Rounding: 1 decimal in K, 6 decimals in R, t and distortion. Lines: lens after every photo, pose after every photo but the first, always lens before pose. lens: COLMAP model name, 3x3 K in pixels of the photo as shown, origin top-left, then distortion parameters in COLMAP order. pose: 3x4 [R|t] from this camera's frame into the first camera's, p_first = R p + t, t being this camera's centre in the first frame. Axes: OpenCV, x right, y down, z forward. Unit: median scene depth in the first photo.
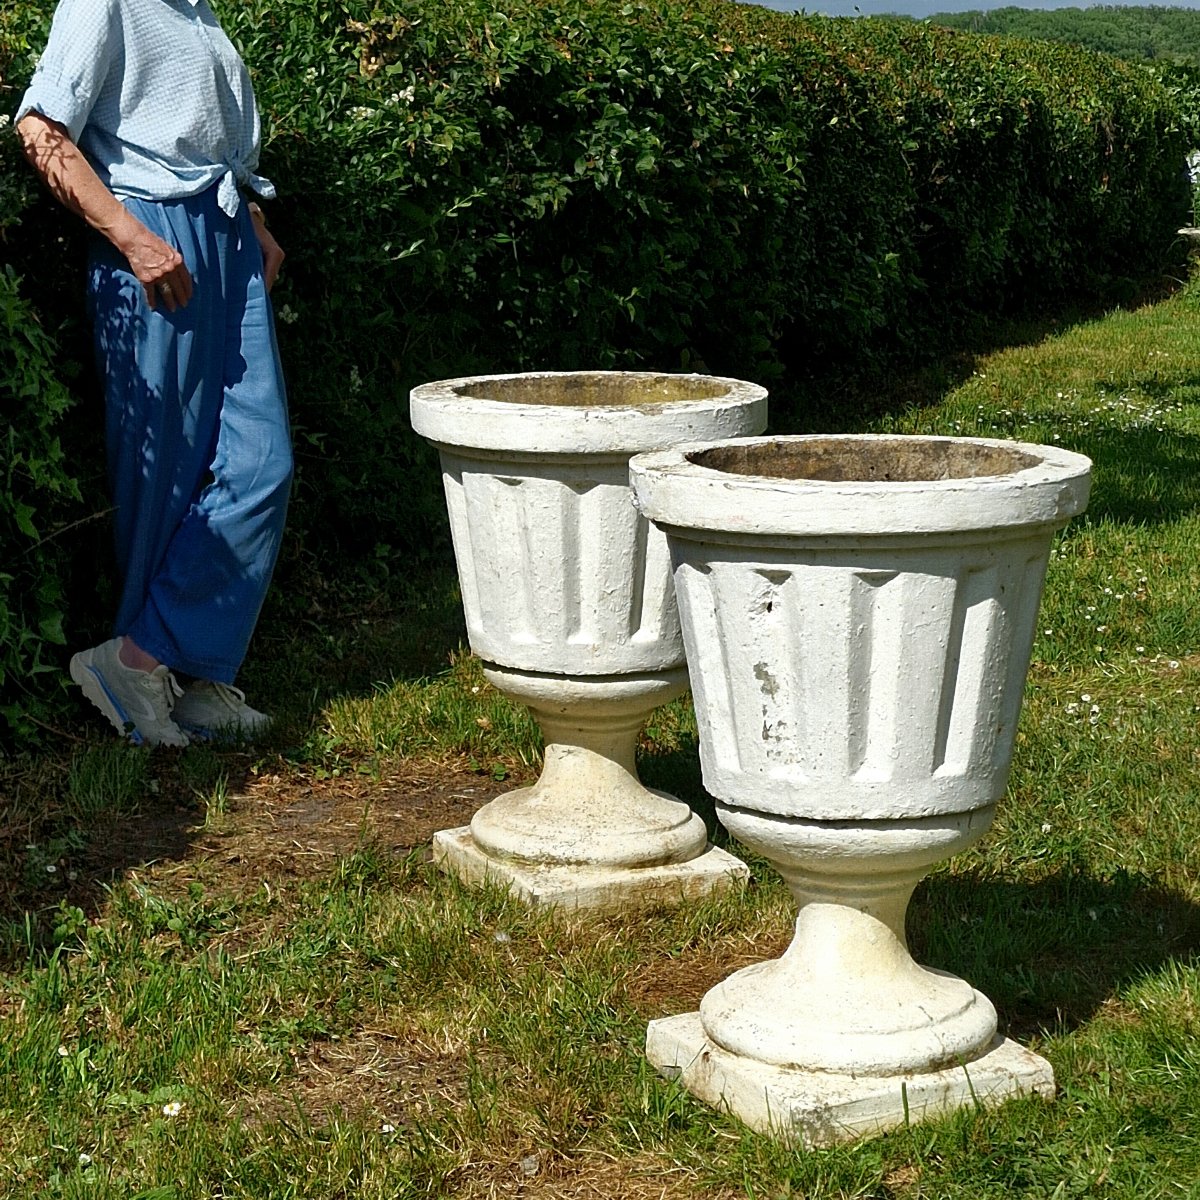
lens RADIAL K [[3025.3, 0, 600.0], [0, 3025.3, 600.0], [0, 0, 1]] dist [0.291433, -1.023259]
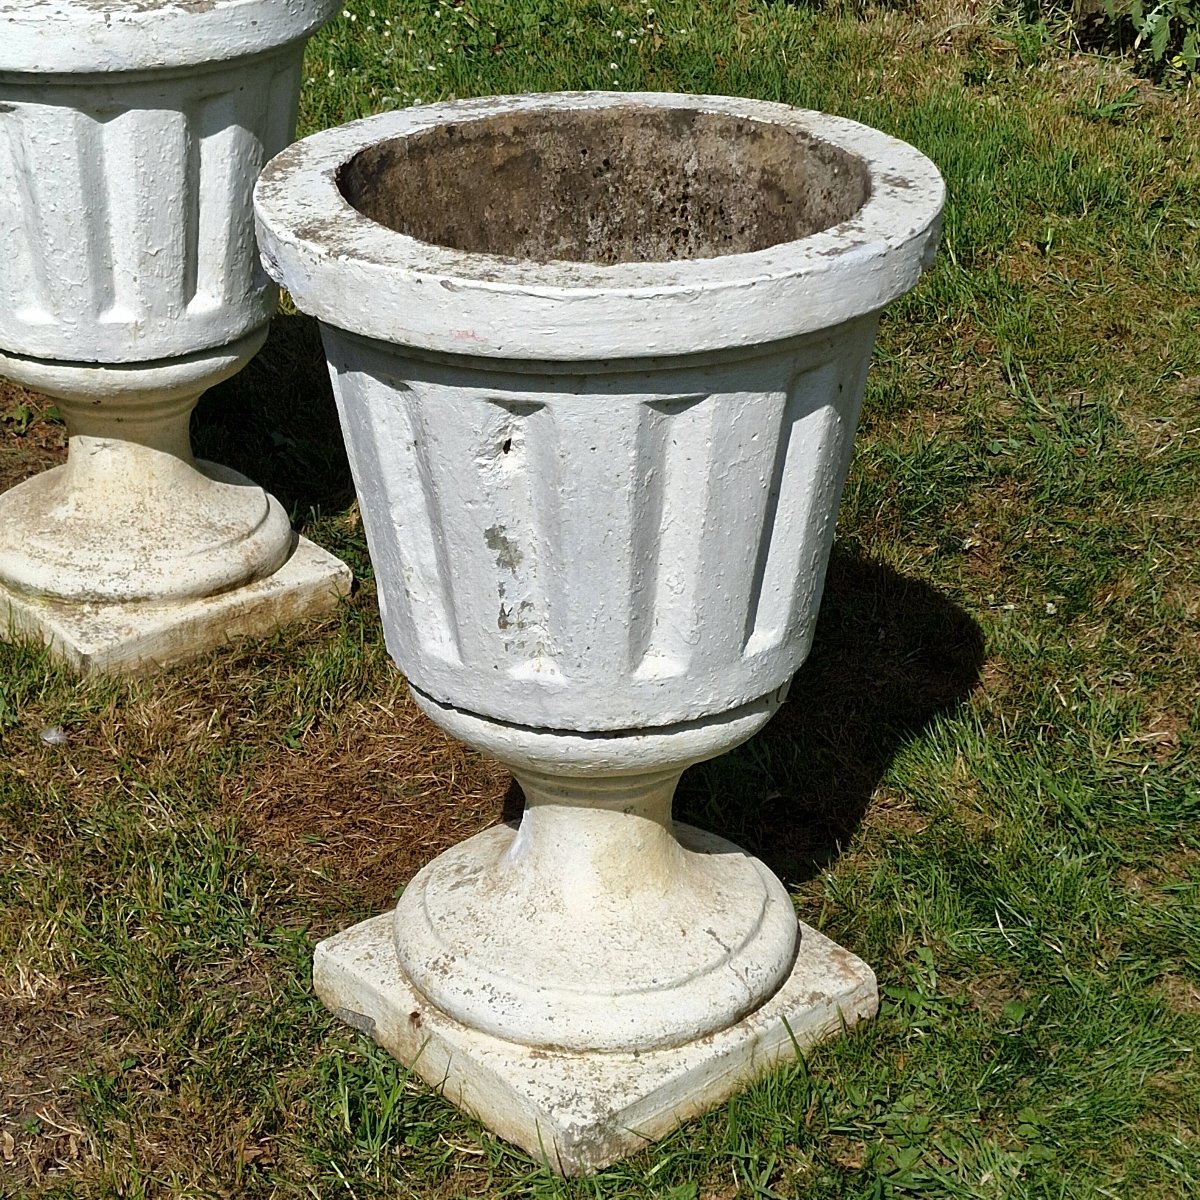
lens RADIAL K [[2734.0, 0, 600.0], [0, 2734.0, 600.0], [0, 0, 1]] dist [0.214375, -0.880814]
pose [[0.971645, -0.098822, 0.214801, -0.053938], [0.037741, 0.961643, 0.271695, -0.123063], [-0.233411, -0.255885, 0.938106, 0.417698]]
